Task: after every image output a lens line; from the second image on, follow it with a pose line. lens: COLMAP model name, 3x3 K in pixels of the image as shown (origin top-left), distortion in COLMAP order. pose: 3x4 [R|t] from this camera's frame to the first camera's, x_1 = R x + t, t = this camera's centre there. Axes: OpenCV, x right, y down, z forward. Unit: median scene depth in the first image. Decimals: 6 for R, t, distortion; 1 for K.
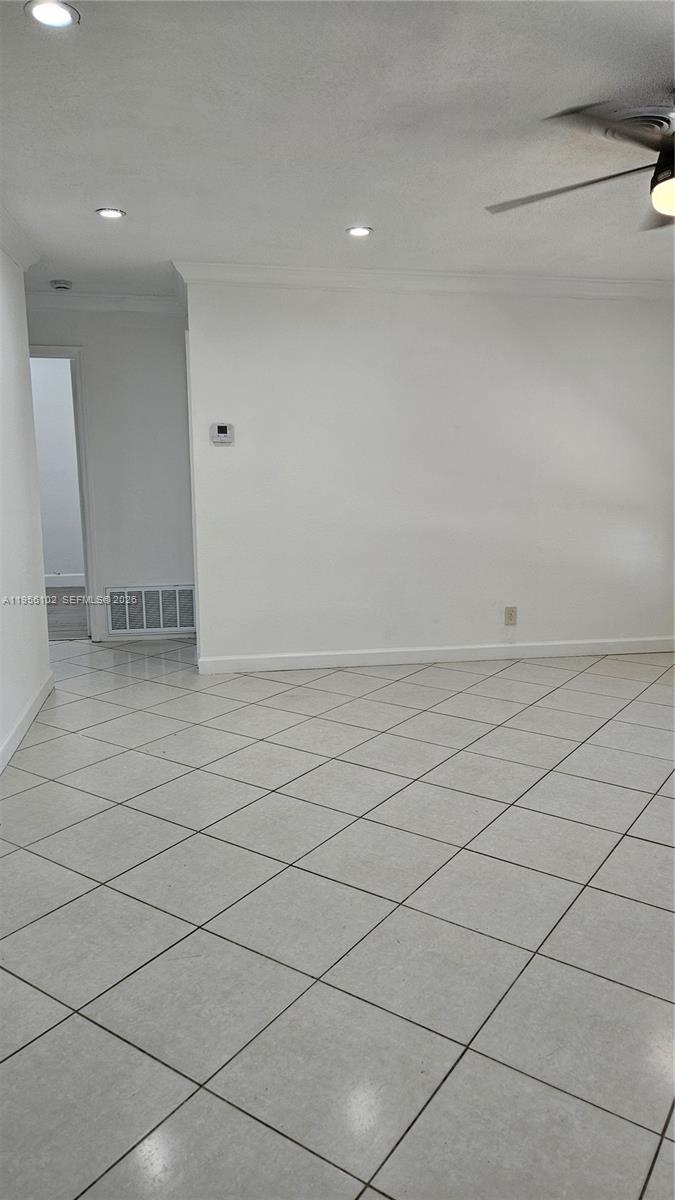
lens RADIAL K [[808.1, 0, 332.5], [0, 808.1, 592.4], [0, 0, 1]] dist [0.060614, -0.058112]
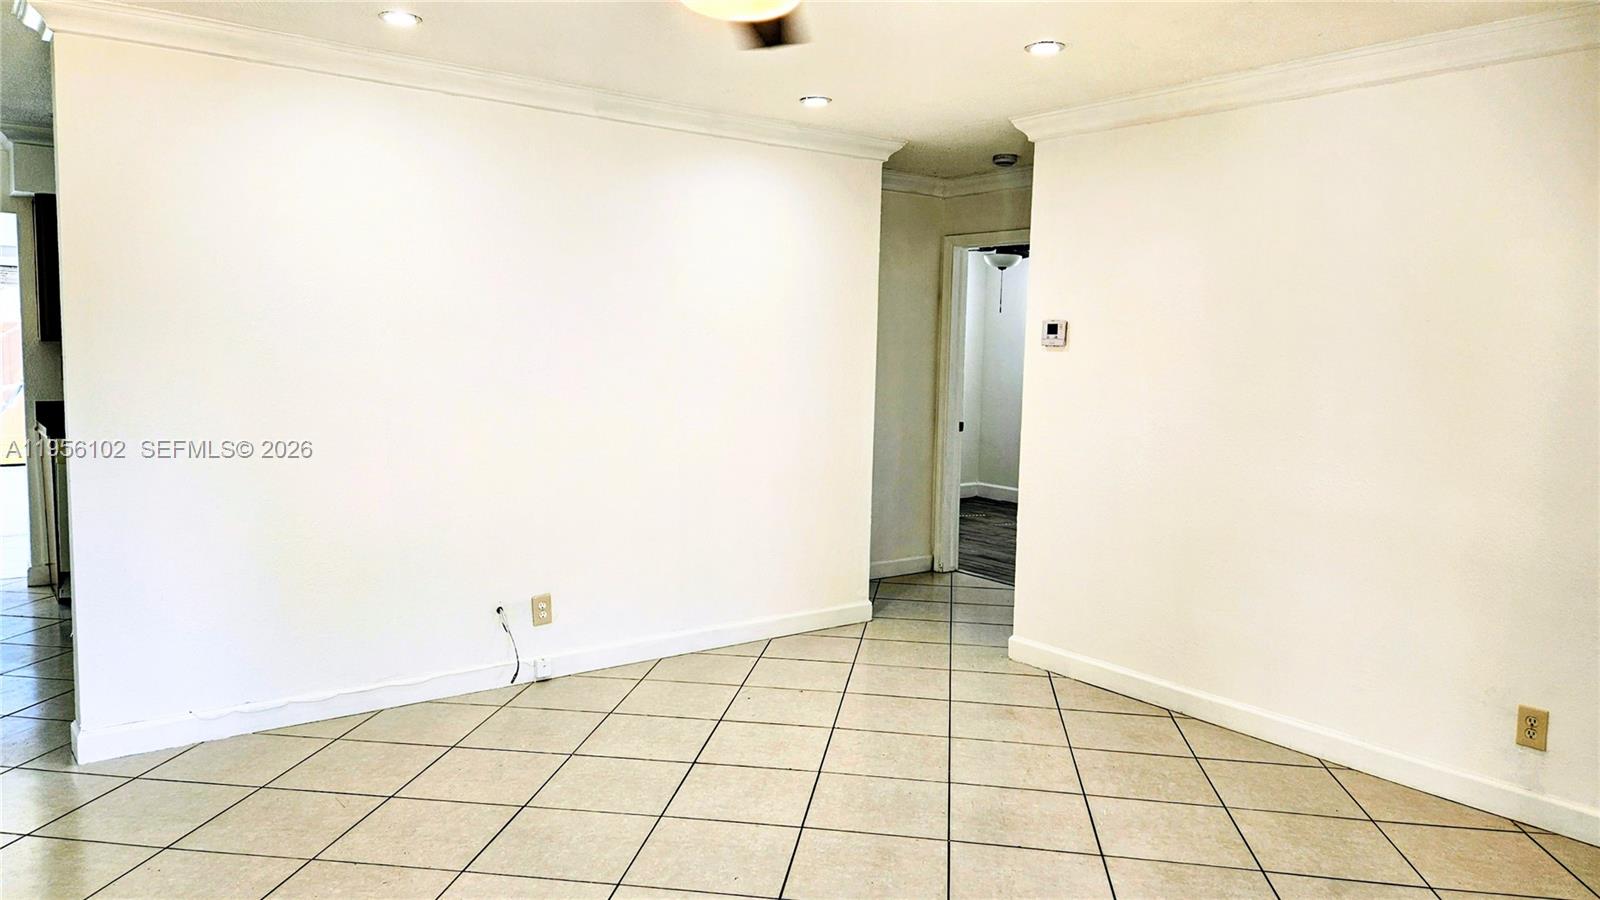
lens RADIAL K [[1077.4, 0, 788.8], [0, 1077.4, 457.3], [0, 0, 1]] dist [0.060614, -0.058112]
pose [[0.440821, 0.102355, -0.891740, 0.626739], [-0.170192, 0.984986, 0.028926, -0.074977], [0.881312, 0.139016, 0.451623, 0.368375]]
